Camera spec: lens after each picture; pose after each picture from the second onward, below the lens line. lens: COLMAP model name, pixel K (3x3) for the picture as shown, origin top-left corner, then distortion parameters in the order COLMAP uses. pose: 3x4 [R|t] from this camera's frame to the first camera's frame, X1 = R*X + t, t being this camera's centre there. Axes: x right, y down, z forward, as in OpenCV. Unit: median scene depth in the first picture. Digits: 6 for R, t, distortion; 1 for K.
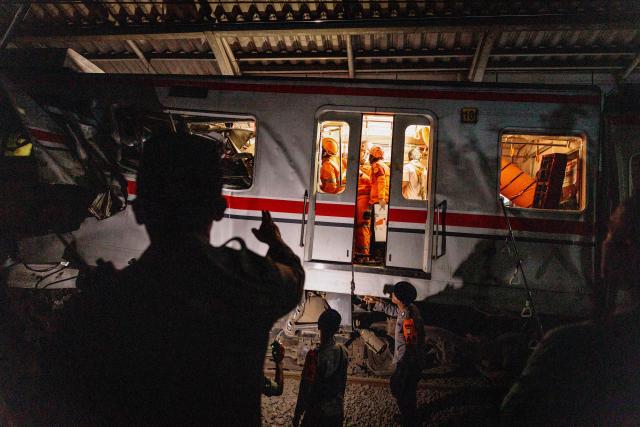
lens RADIAL K [[421.5, 0, 320.0], [0, 421.5, 213.5], [0, 0, 1]] dist [-0.000254, -0.001855]
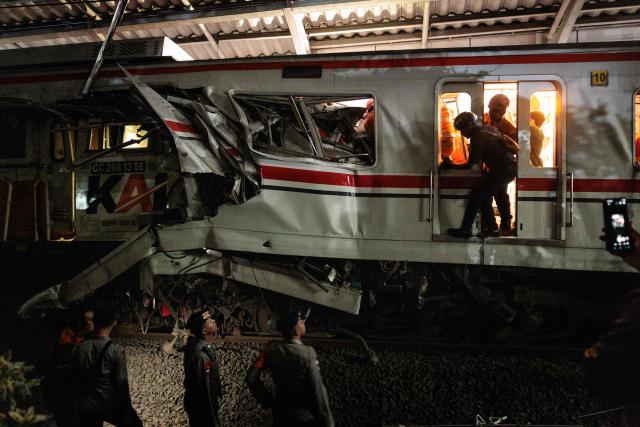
lens RADIAL K [[421.5, 0, 320.0], [0, 421.5, 213.5], [0, 0, 1]] dist [-0.000254, -0.001855]
pose [[0.997733, -0.055146, -0.038566, -0.166712], [0.057532, 0.996304, 0.063778, -0.011405], [0.034906, -0.065853, 0.997219, -0.010921]]
